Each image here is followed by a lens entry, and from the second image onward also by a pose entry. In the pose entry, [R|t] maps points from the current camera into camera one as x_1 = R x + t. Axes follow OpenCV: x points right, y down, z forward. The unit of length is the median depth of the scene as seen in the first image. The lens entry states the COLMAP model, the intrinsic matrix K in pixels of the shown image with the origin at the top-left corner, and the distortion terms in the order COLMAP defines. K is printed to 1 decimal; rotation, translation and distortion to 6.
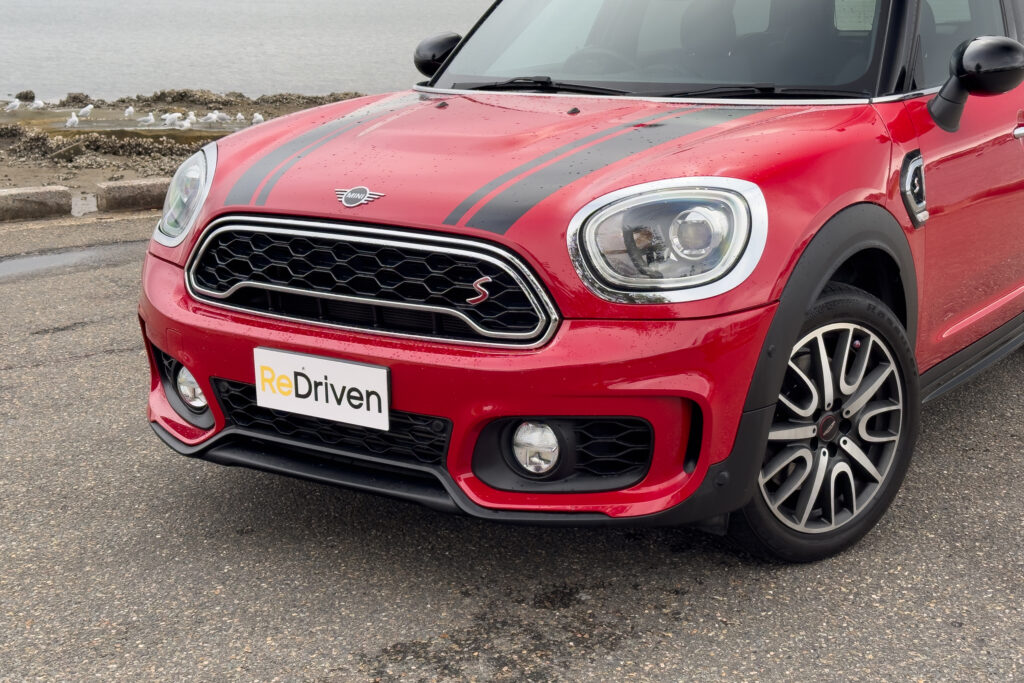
lens RADIAL K [[1515.8, 0, 514.6], [0, 1515.8, 328.5], [0, 0, 1]] dist [0.141947, -0.019267]
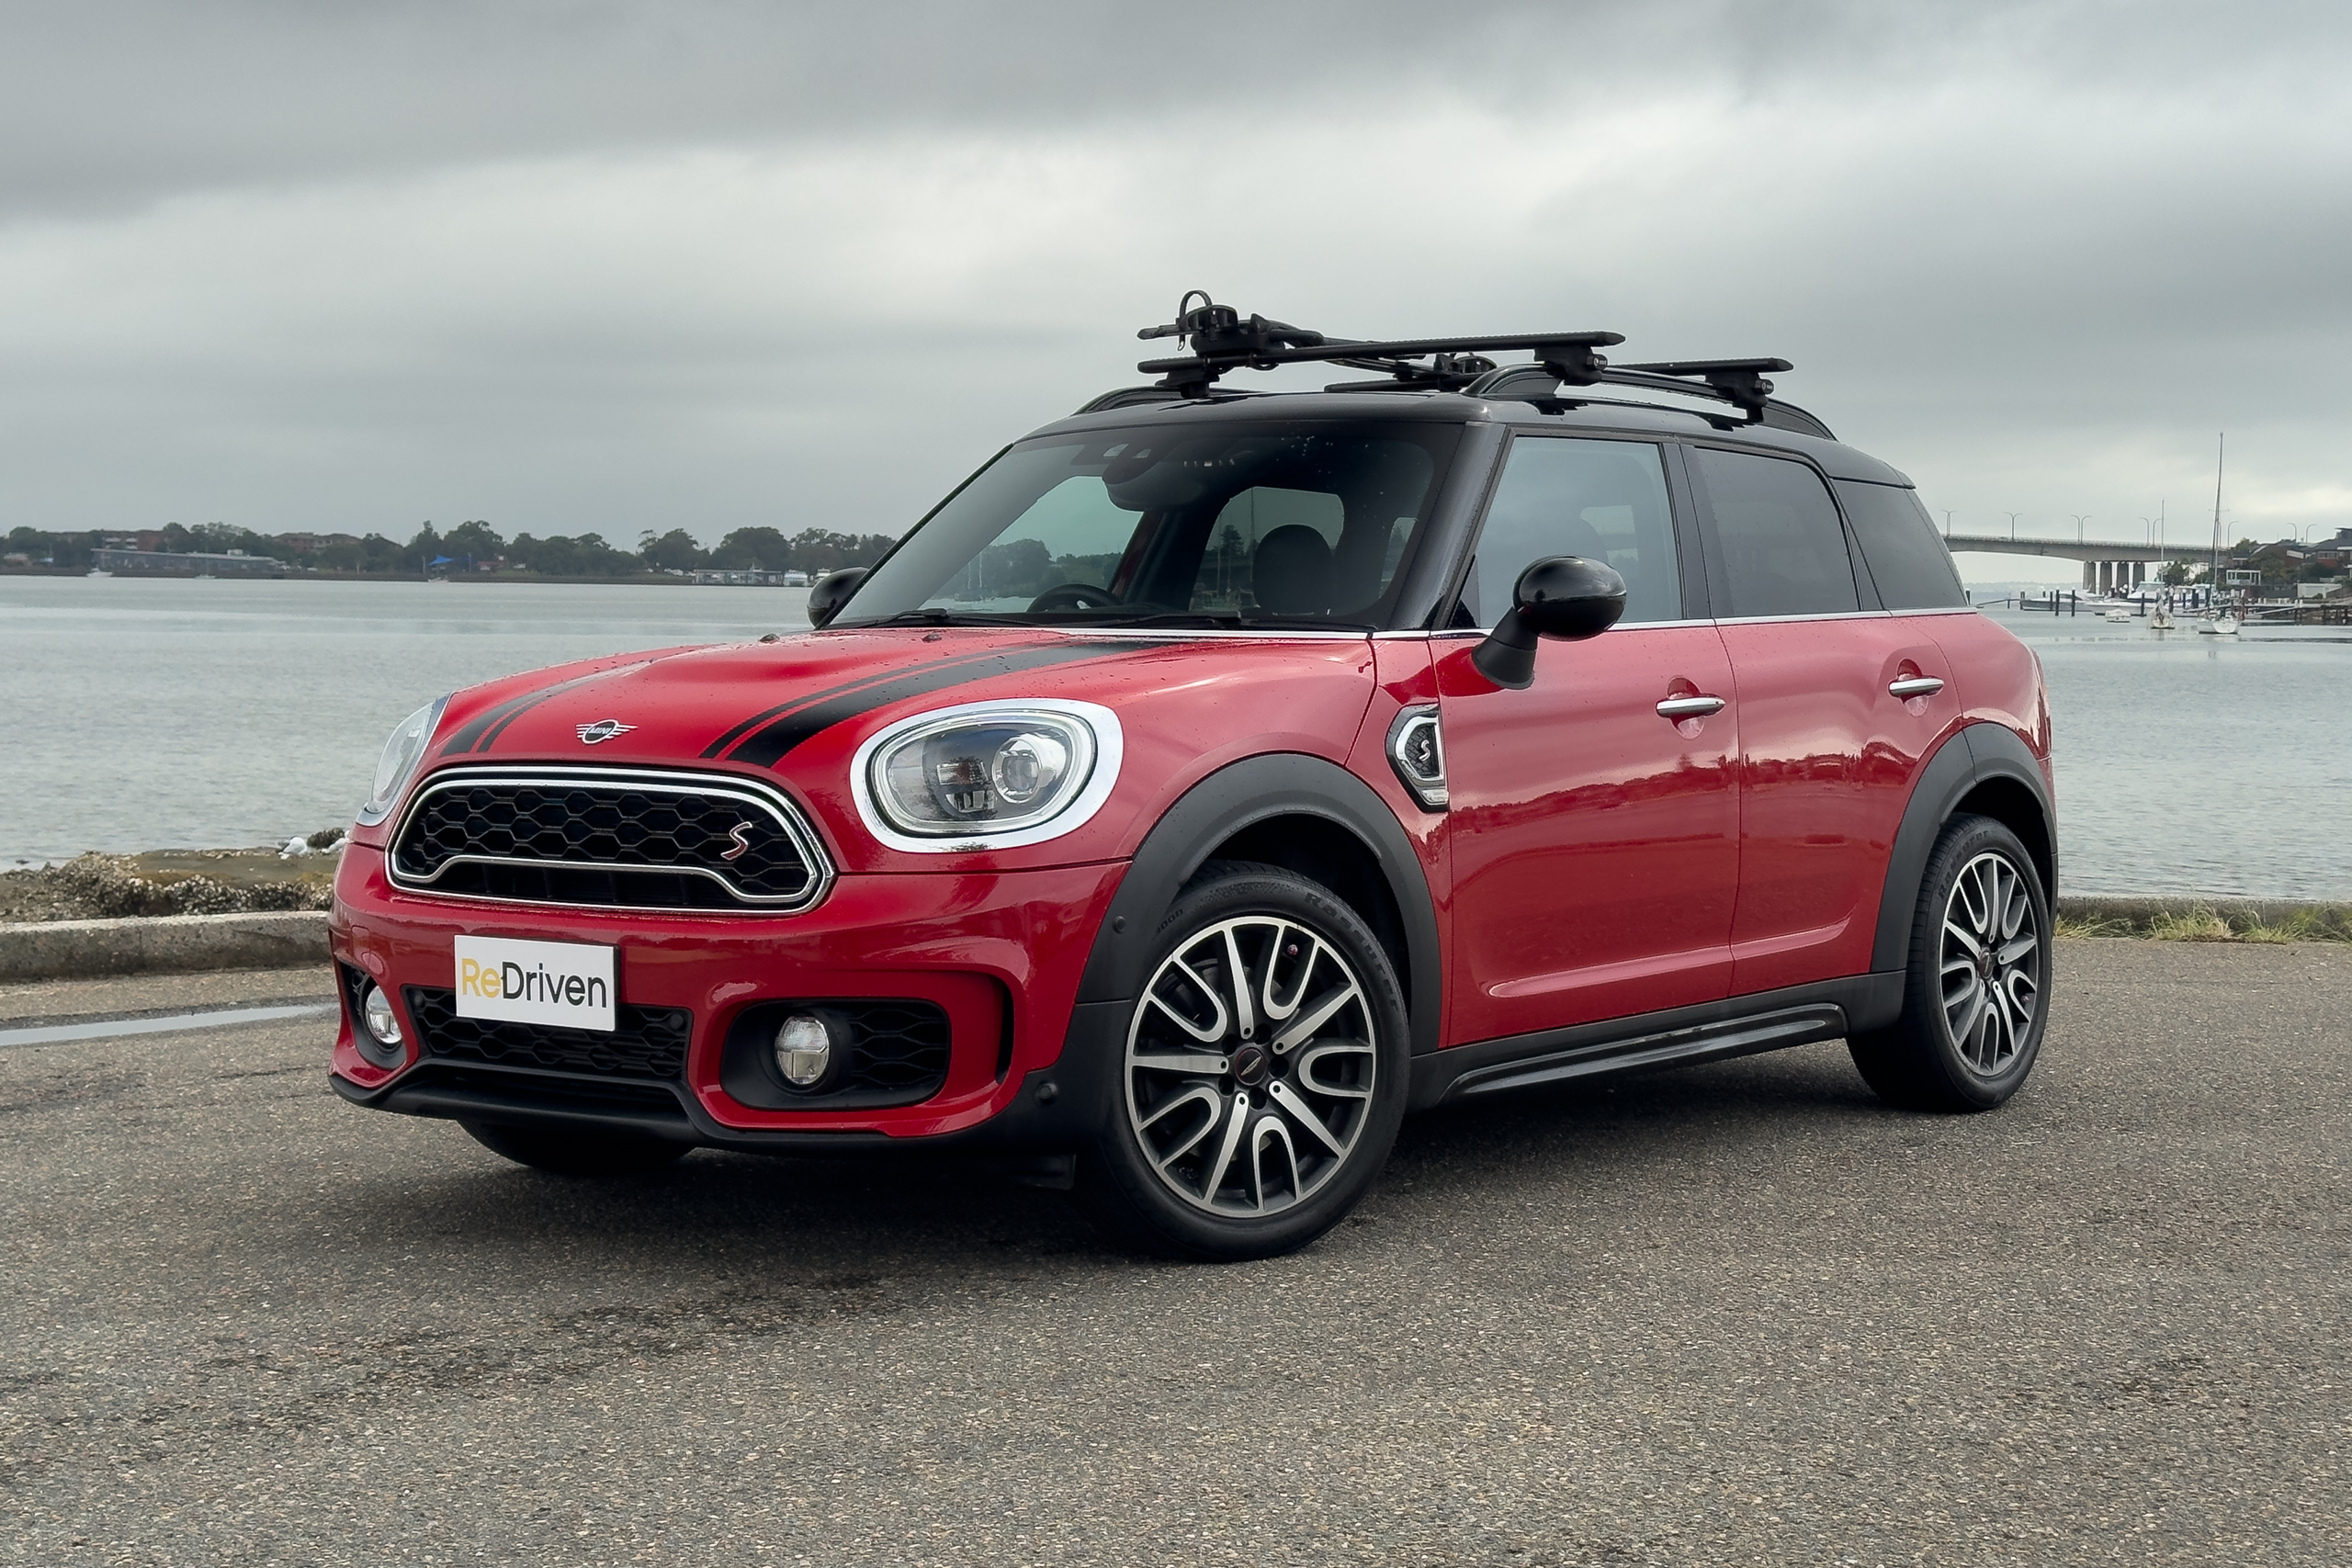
lens RADIAL K [[3628.9, 0, 1175.2], [0, 3628.9, 671.3], [0, 0, 1]] dist [0.097069, -0.013753]
pose [[0.996510, 0.004157, -0.083373, 0.322063], [-0.021480, 0.977896, -0.207983, 0.246676], [0.080665, 0.209048, 0.974573, -0.717980]]
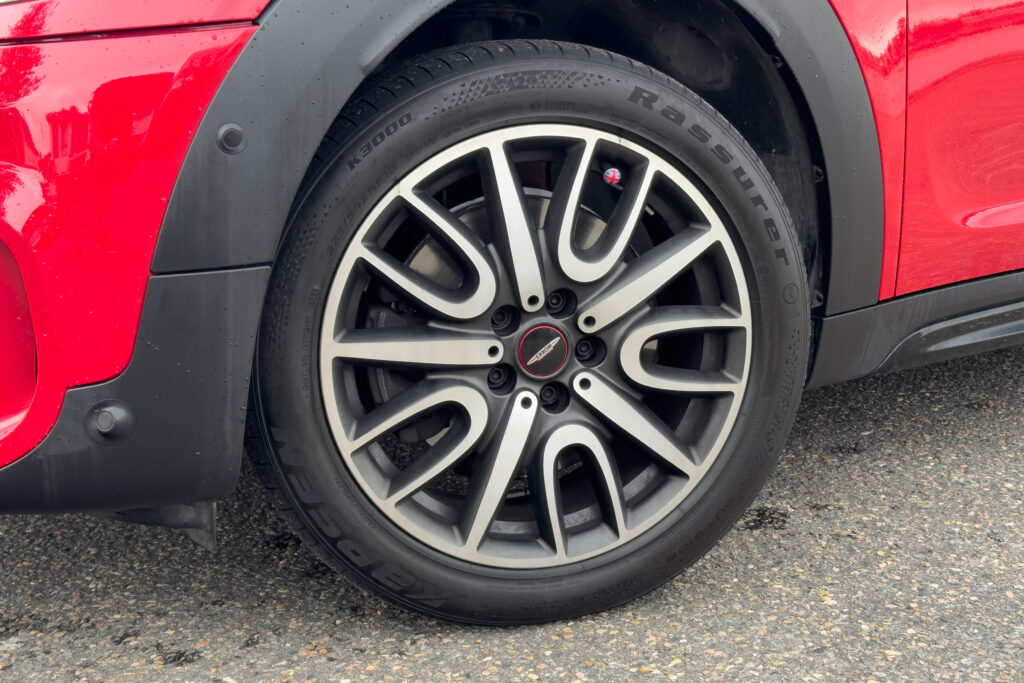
lens RADIAL K [[1423.6, 0, 512.0], [0, 1423.6, 341.5], [0, 0, 1]] dist [0.111807, 0.030665]
pose [[0.933711, 0.052175, -0.354205, 0.366865], [-0.052055, 0.998595, 0.009875, 0.060619], [0.354223, 0.009218, 0.935116, 0.598805]]
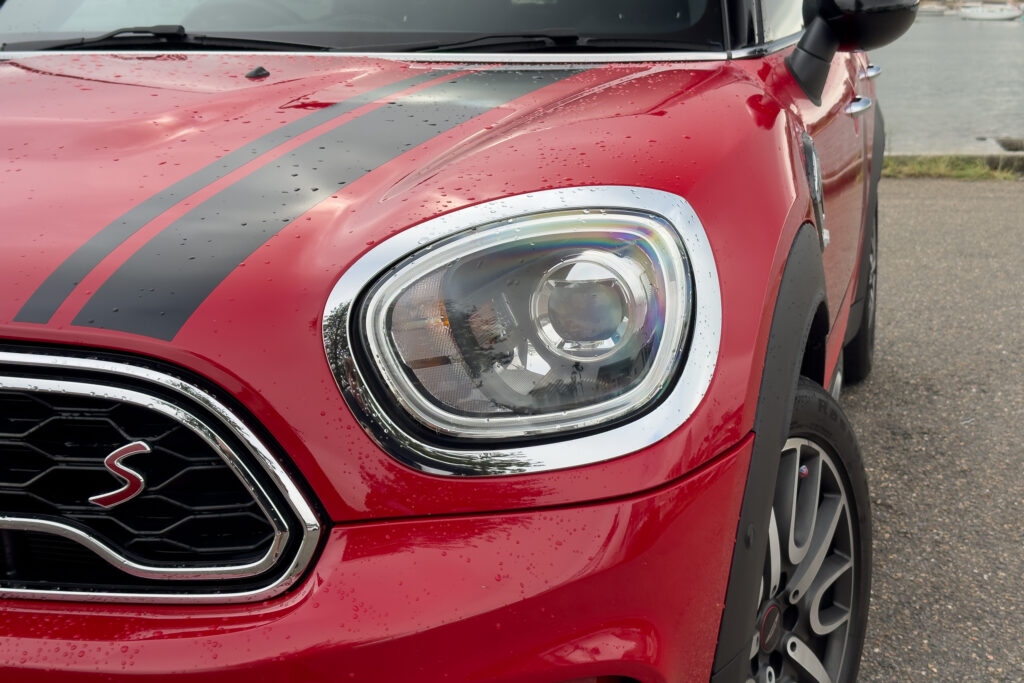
lens RADIAL K [[1423.6, 0, 512.0], [0, 1423.6, 341.5], [0, 0, 1]] dist [0.111807, 0.030665]
pose [[0.953863, -0.073977, 0.290987, -0.030597], [0.072694, 0.997238, 0.015231, -0.055932], [-0.291310, 0.006625, 0.956606, 0.542693]]
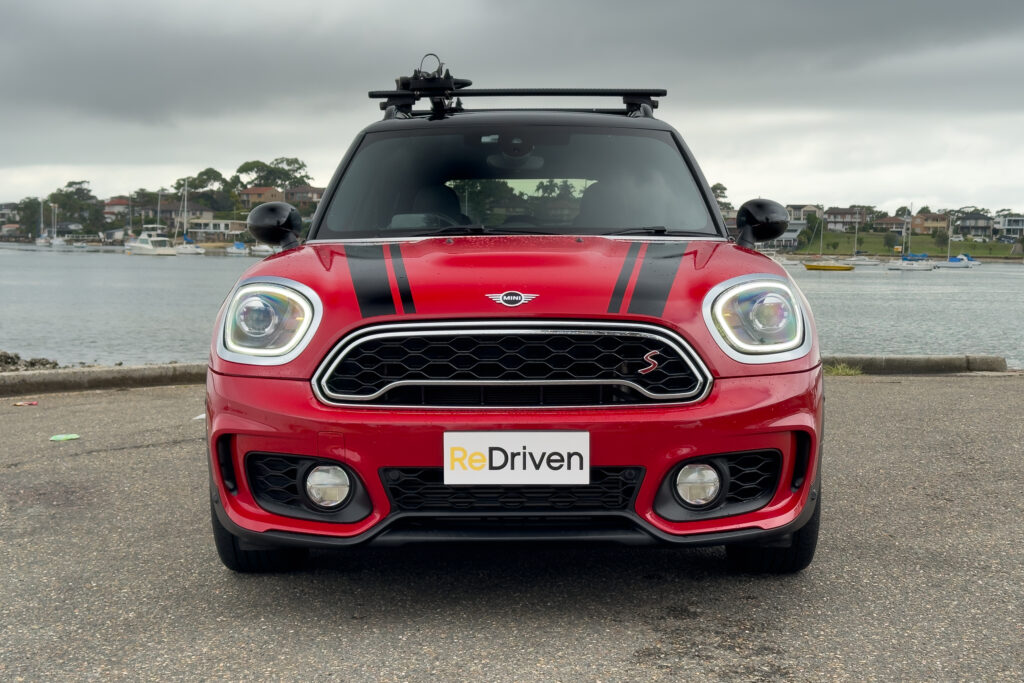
lens RADIAL K [[1423.6, 0, 512.0], [0, 1423.6, 341.5], [0, 0, 1]] dist [0.111807, 0.030665]
pose [[0.842861, -0.037390, 0.536830, -0.696429], [0.119254, 0.985757, -0.118579, 0.078178], [-0.524751, 0.163965, 0.835316, 0.067935]]
